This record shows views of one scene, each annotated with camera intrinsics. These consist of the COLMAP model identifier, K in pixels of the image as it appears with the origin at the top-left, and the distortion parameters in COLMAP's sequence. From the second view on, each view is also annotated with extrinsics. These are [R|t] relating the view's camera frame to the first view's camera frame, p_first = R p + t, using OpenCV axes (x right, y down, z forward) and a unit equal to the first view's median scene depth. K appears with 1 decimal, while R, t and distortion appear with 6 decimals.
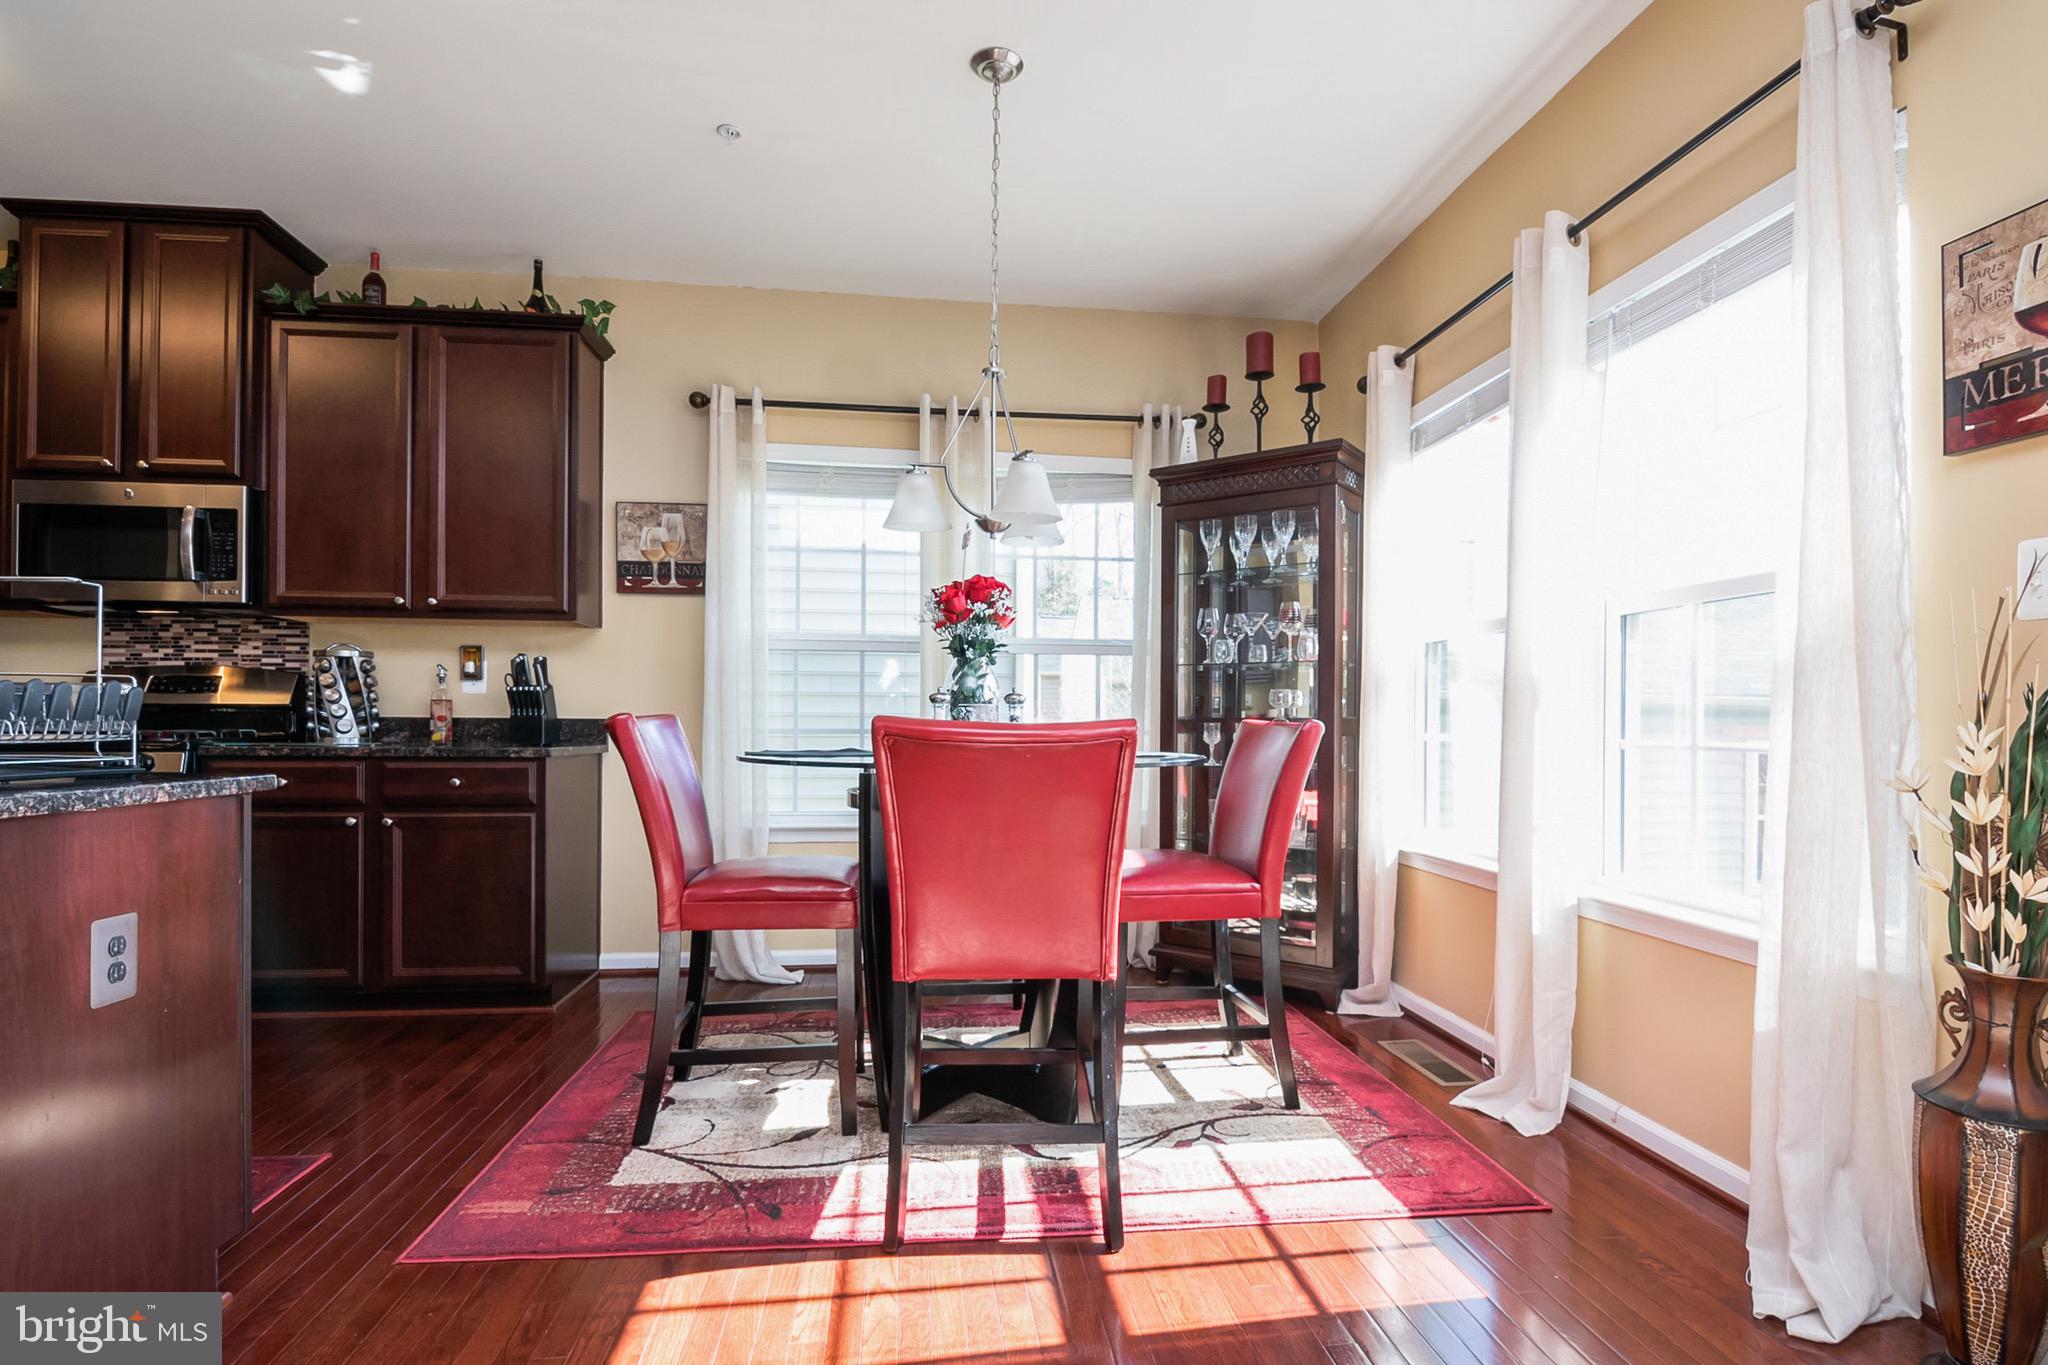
lens RADIAL K [[983.9, 0, 1050.4], [0, 983.9, 727.5], [0, 0, 1]] dist [0.001396, -0.012164]
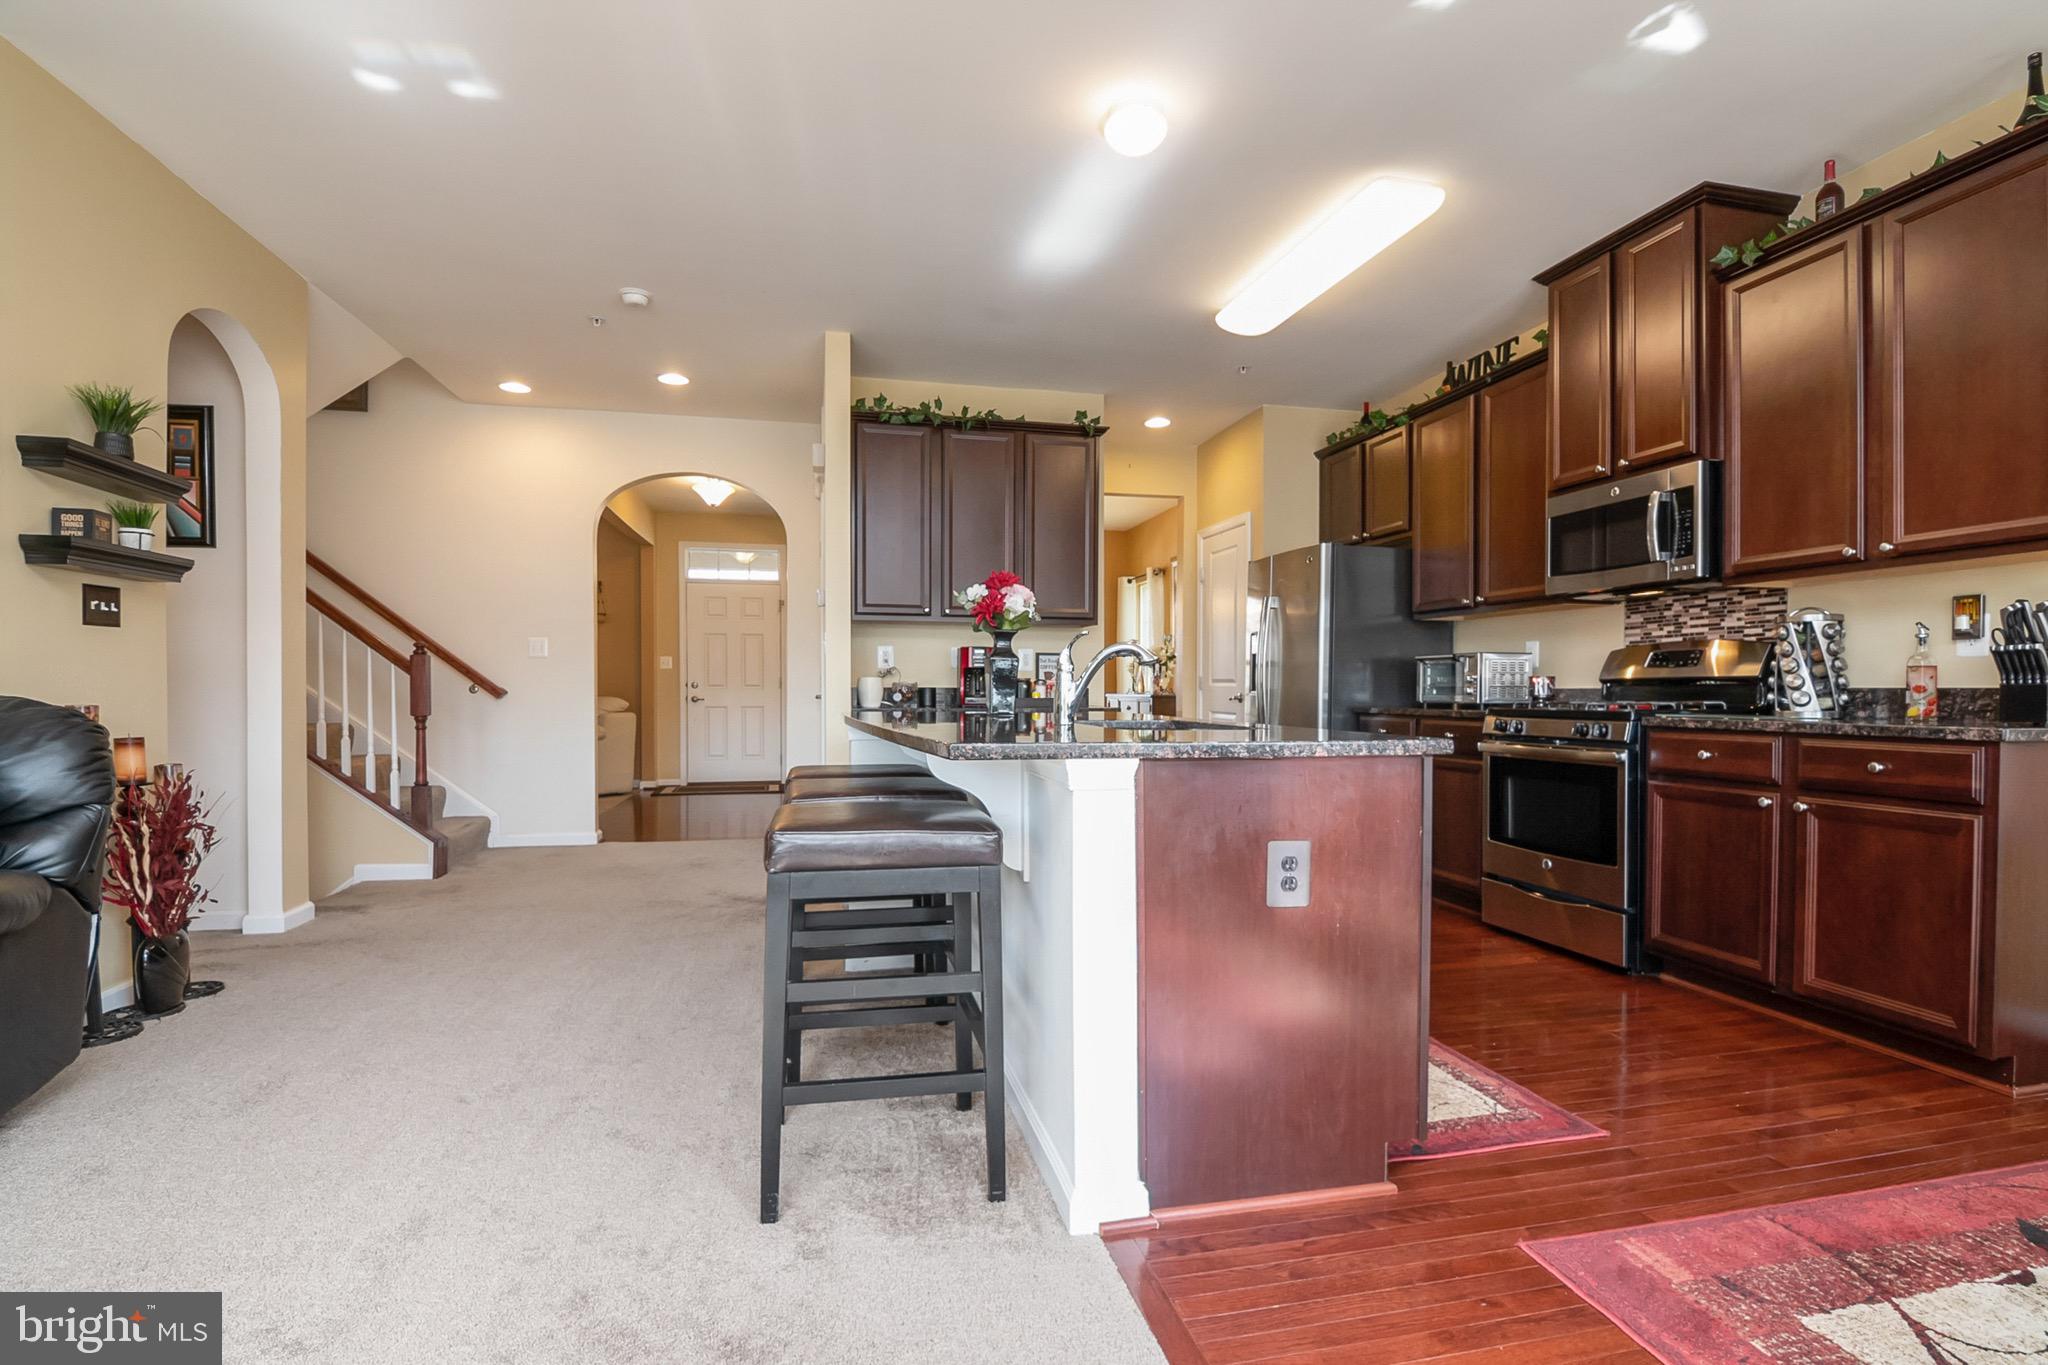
lens RADIAL K [[994.7, 0, 1011.6], [0, 994.7, 710.1], [0, 0, 1]] dist [-0.024430, -0.002131]
pose [[0.068381, 0.012021, -0.997587, 0.133761], [-0.003866, 0.999923, 0.011785, 0.001574], [0.997652, 0.003051, 0.068423, 0.211104]]
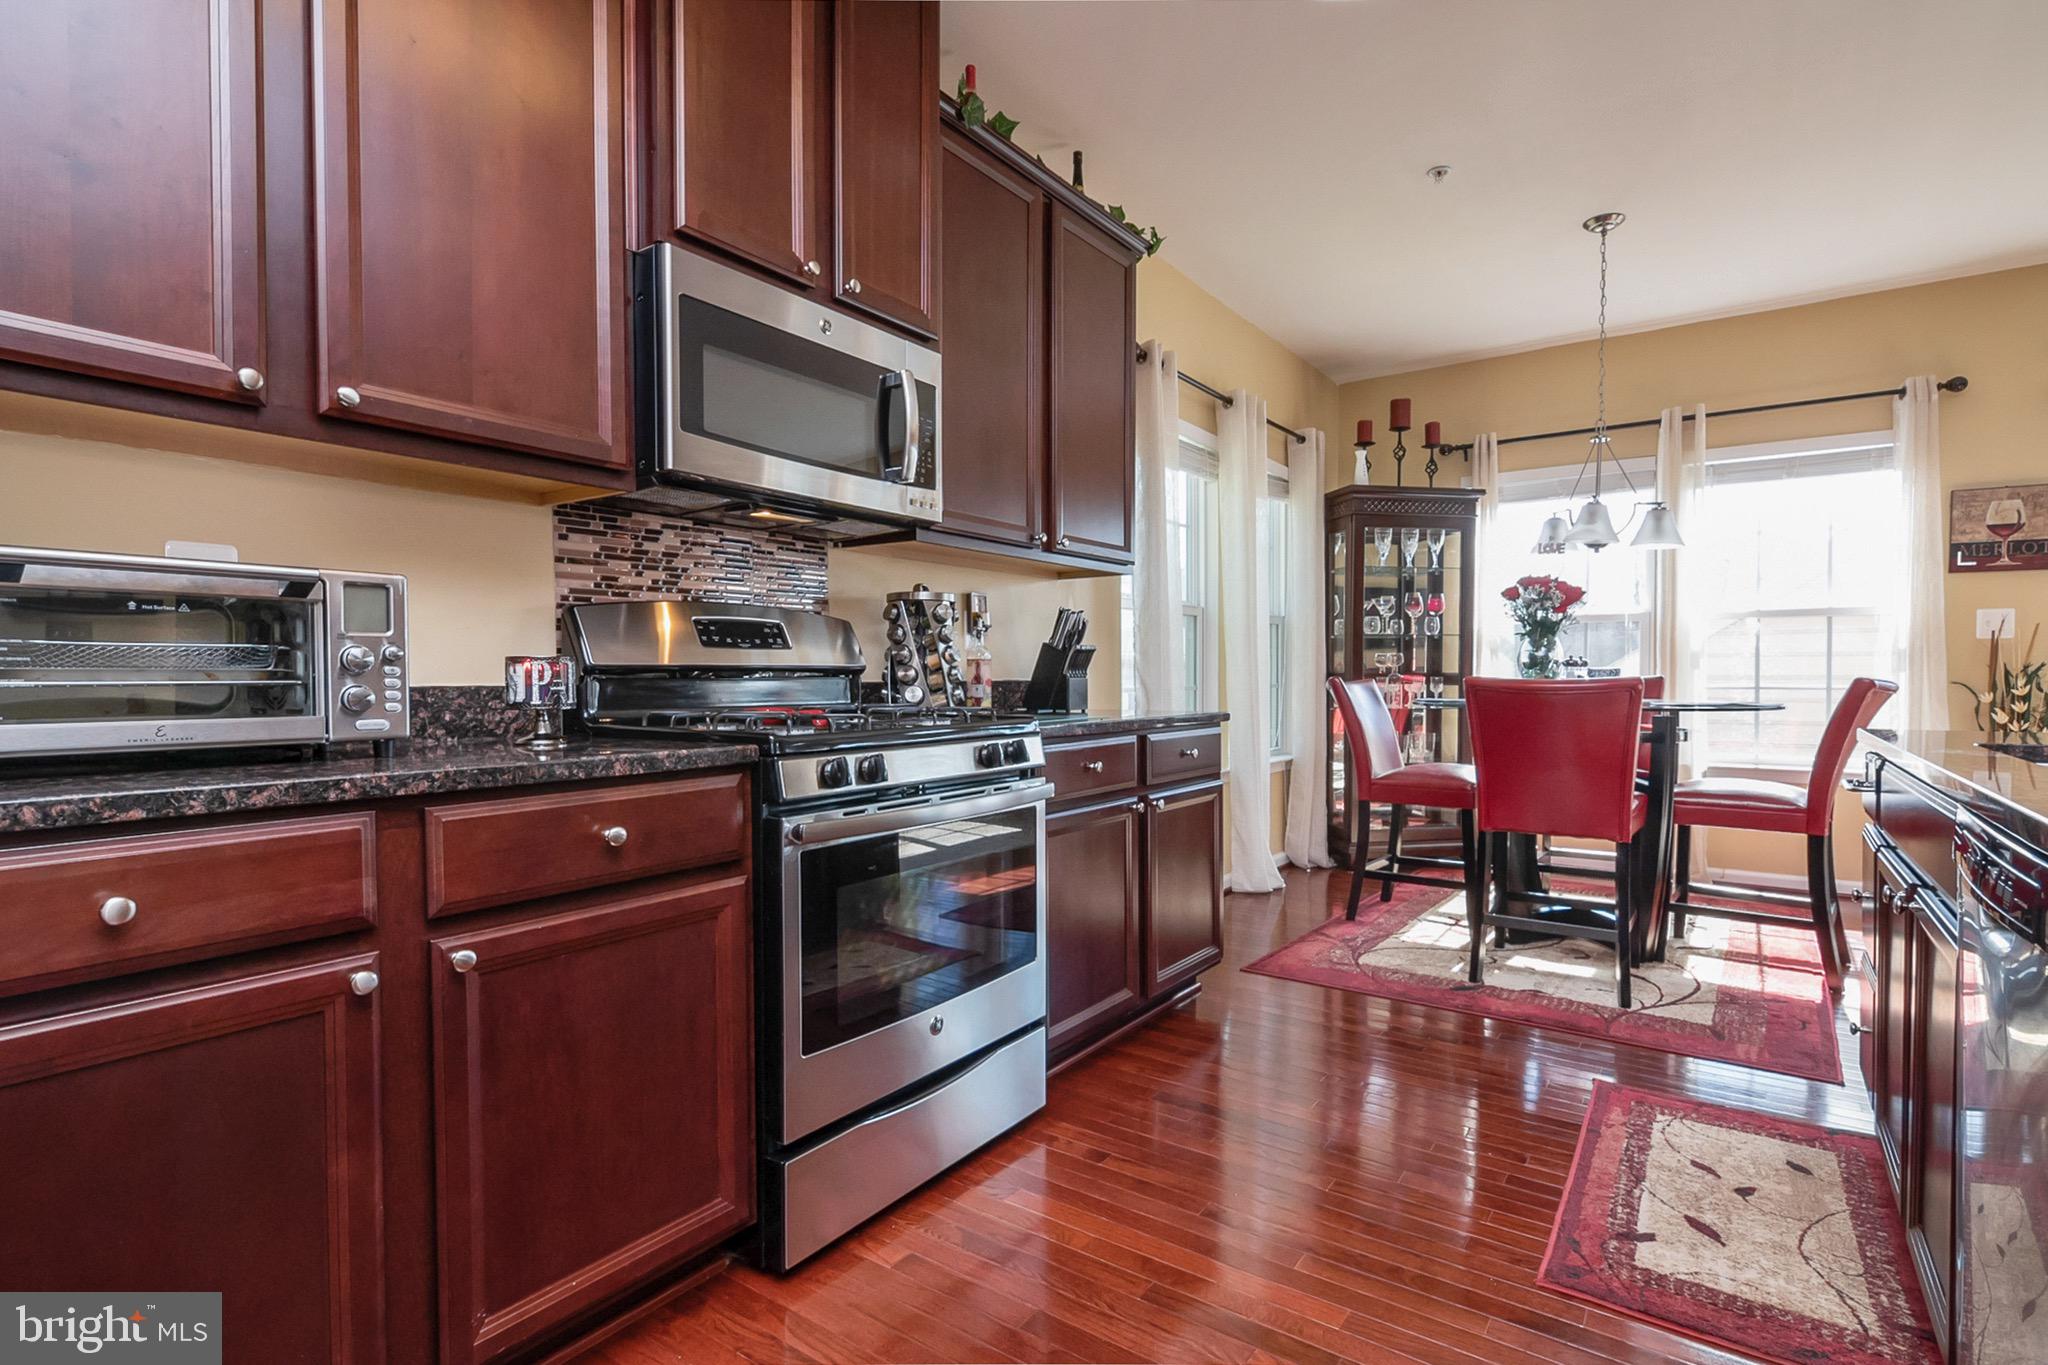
lens RADIAL K [[967.1, 0, 1015.7], [0, 967.1, 695.2], [0, 0, 1]] dist [0.013847, -0.010576]
pose [[0.690152, -0.022339, 0.723320, -1.230491], [0.007426, 0.999689, 0.023788, -0.018789], [-0.723626, -0.011046, 0.690103, 0.454150]]
